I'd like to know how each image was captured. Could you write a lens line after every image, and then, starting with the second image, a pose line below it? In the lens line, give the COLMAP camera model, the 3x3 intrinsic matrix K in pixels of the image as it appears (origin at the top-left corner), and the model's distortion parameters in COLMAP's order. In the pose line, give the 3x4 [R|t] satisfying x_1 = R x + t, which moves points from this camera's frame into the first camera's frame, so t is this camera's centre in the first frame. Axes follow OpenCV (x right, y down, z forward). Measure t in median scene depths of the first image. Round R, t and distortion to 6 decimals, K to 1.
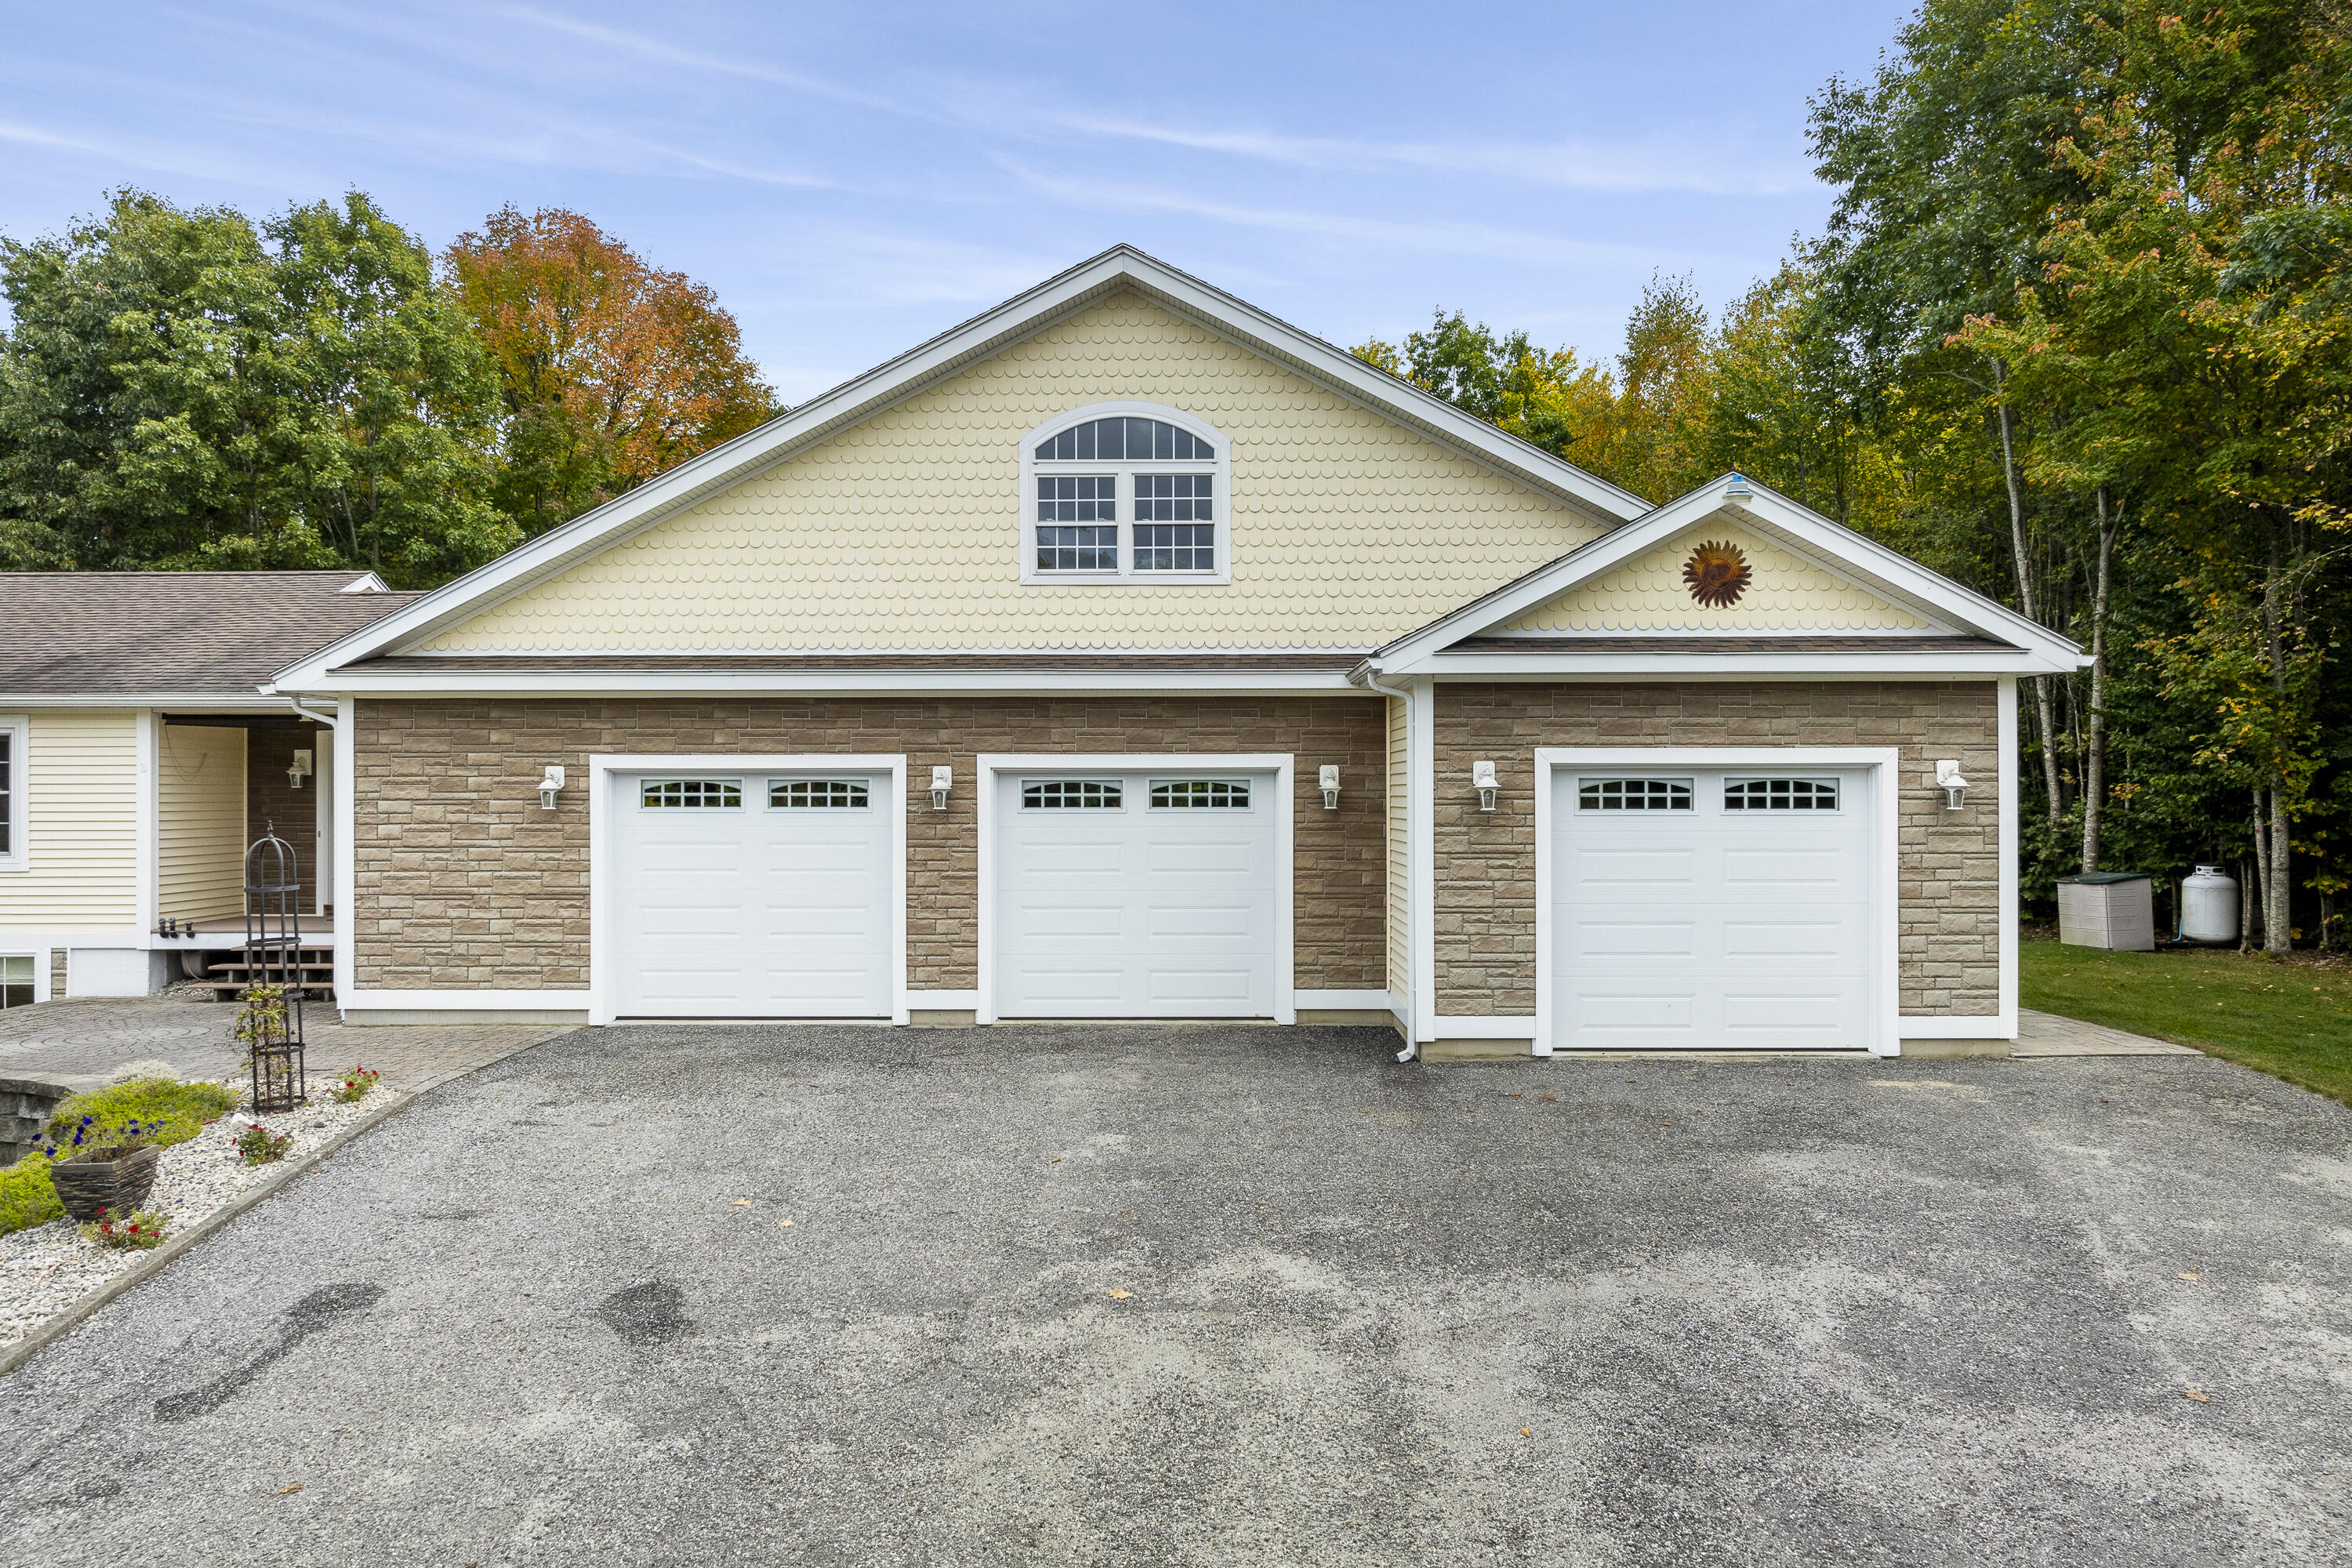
lens RADIAL K [[1640.3, 0, 1176.0], [0, 1640.3, 784.0], [0, 0, 1]] dist [0.002101, -0.011295]
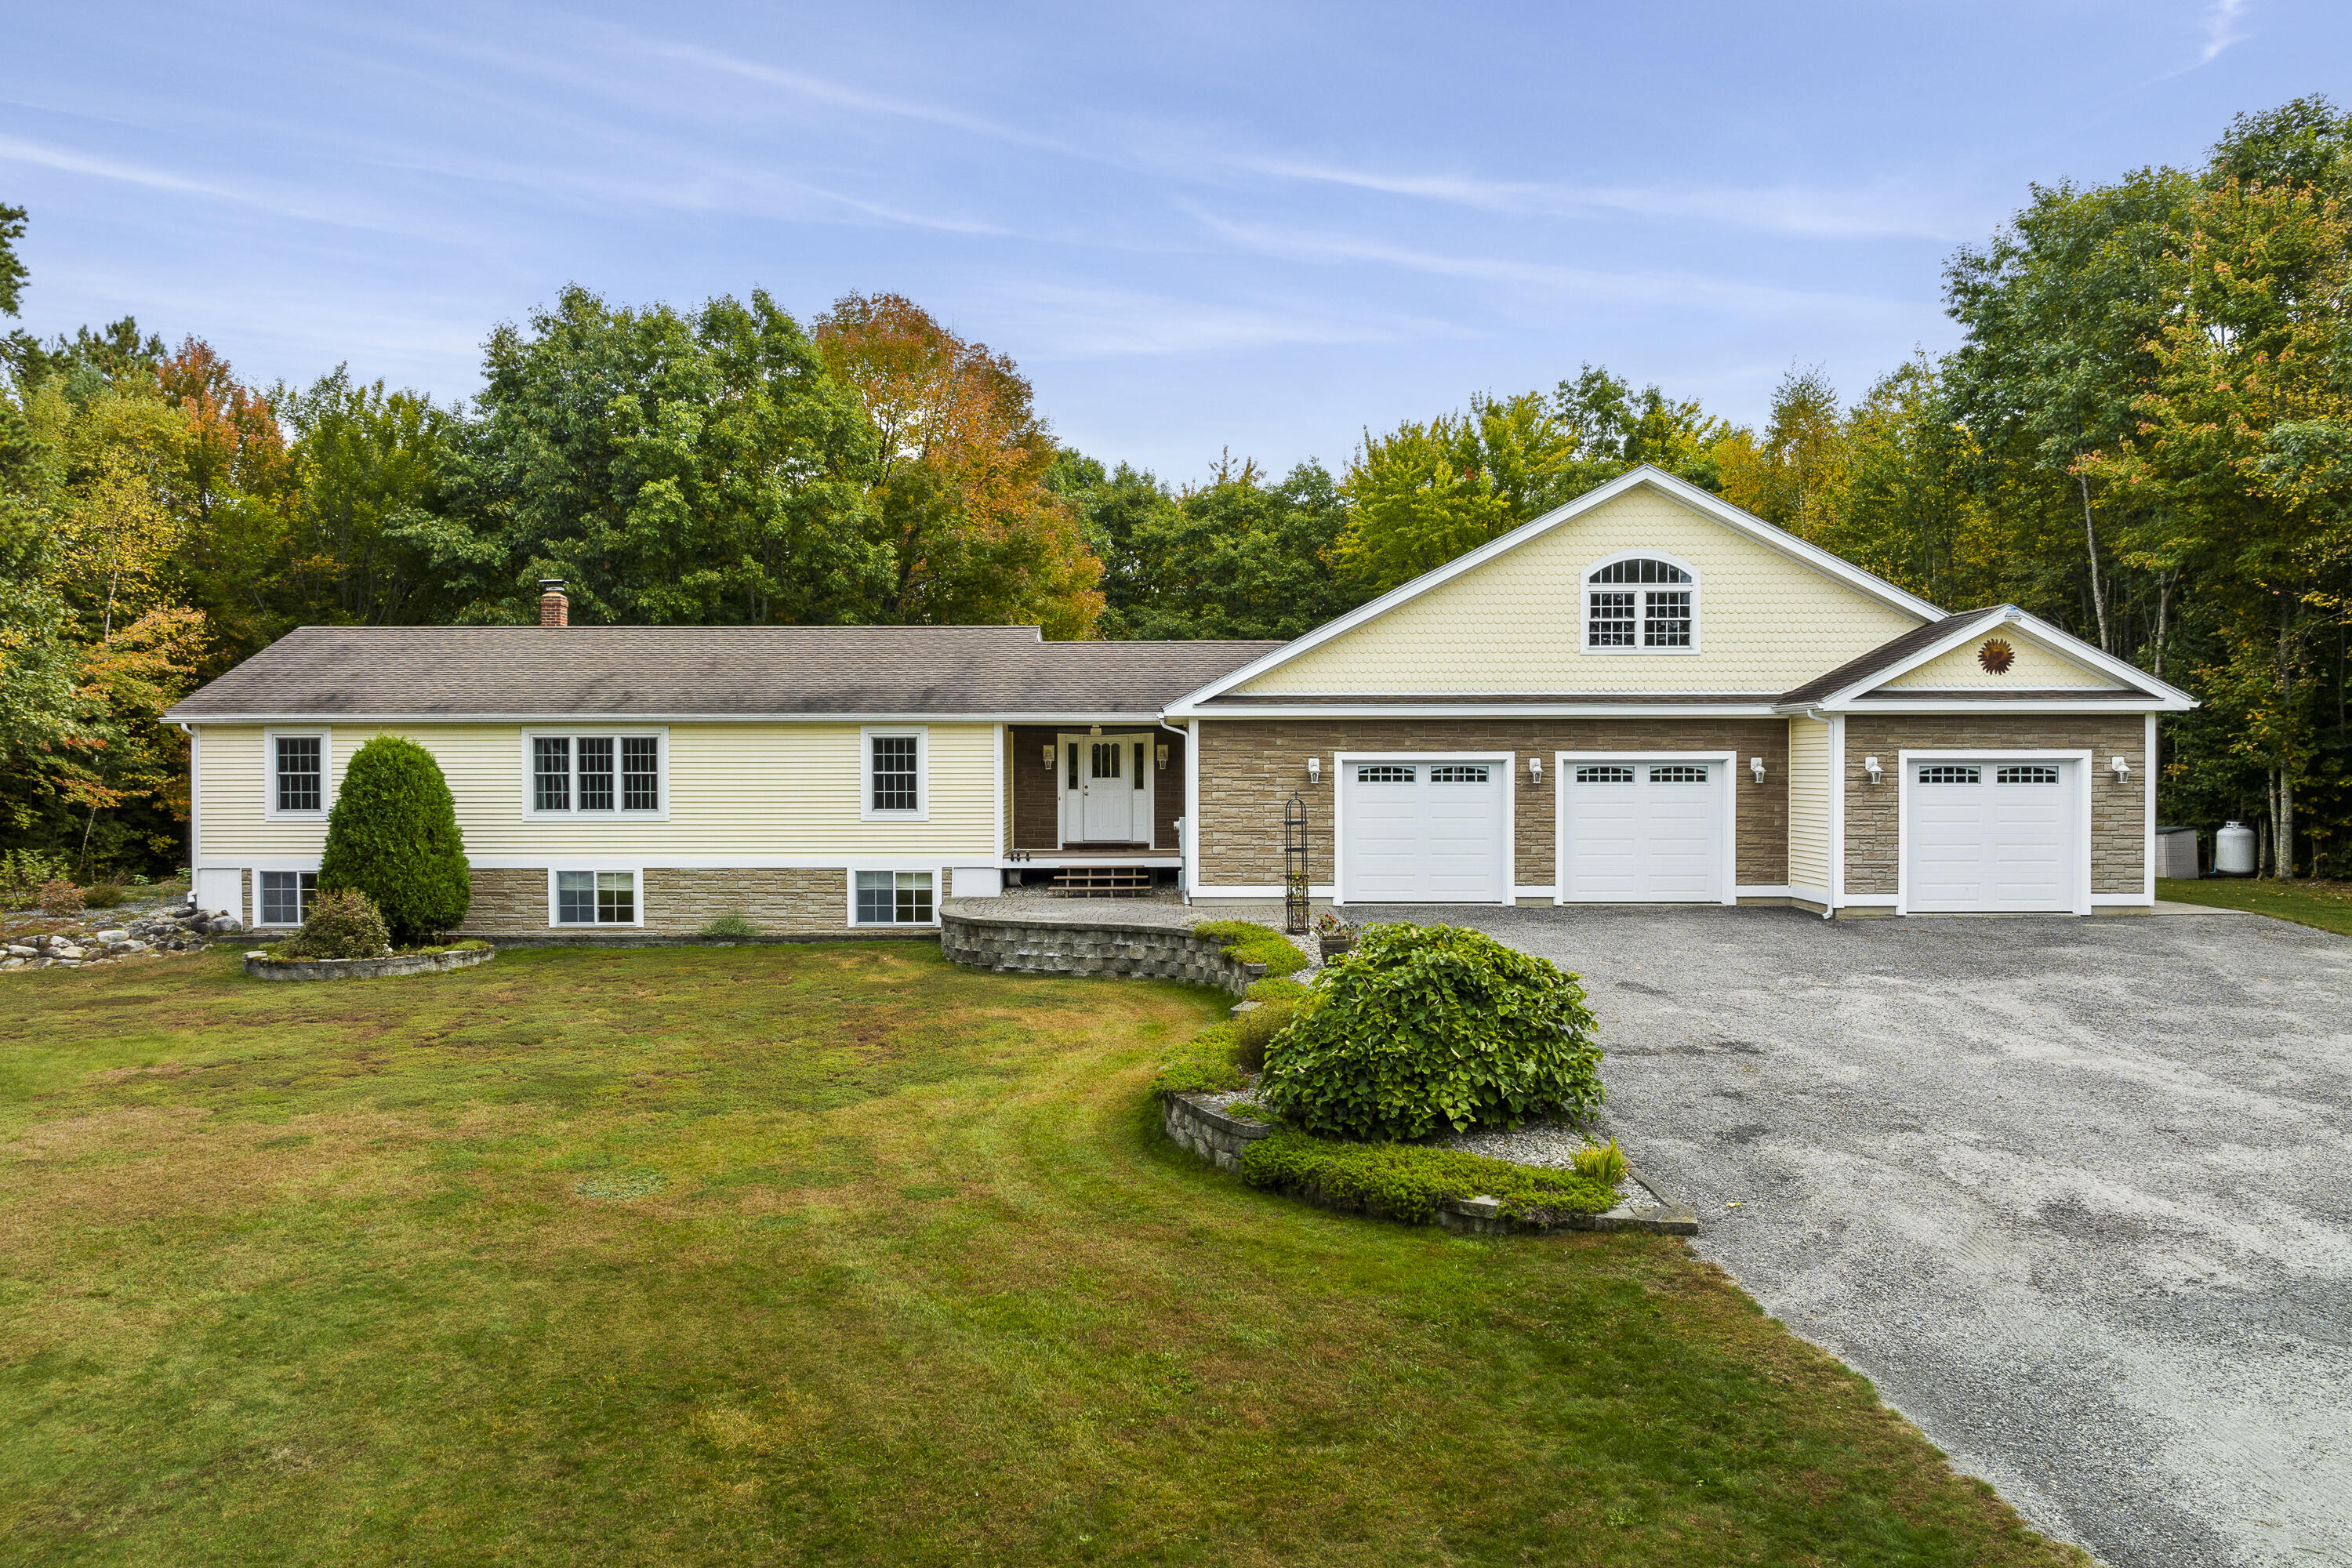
lens RADIAL K [[1635.9, 0, 1176.0], [0, 1635.9, 784.0], [0, 0, 1]] dist [-0.008524, 0.000220]
pose [[0.999993, -0.000159, 0.003824, -0.531899], [0.000092, 0.999849, 0.017377, -0.013852], [-0.003826, -0.017376, 0.999842, -0.744680]]
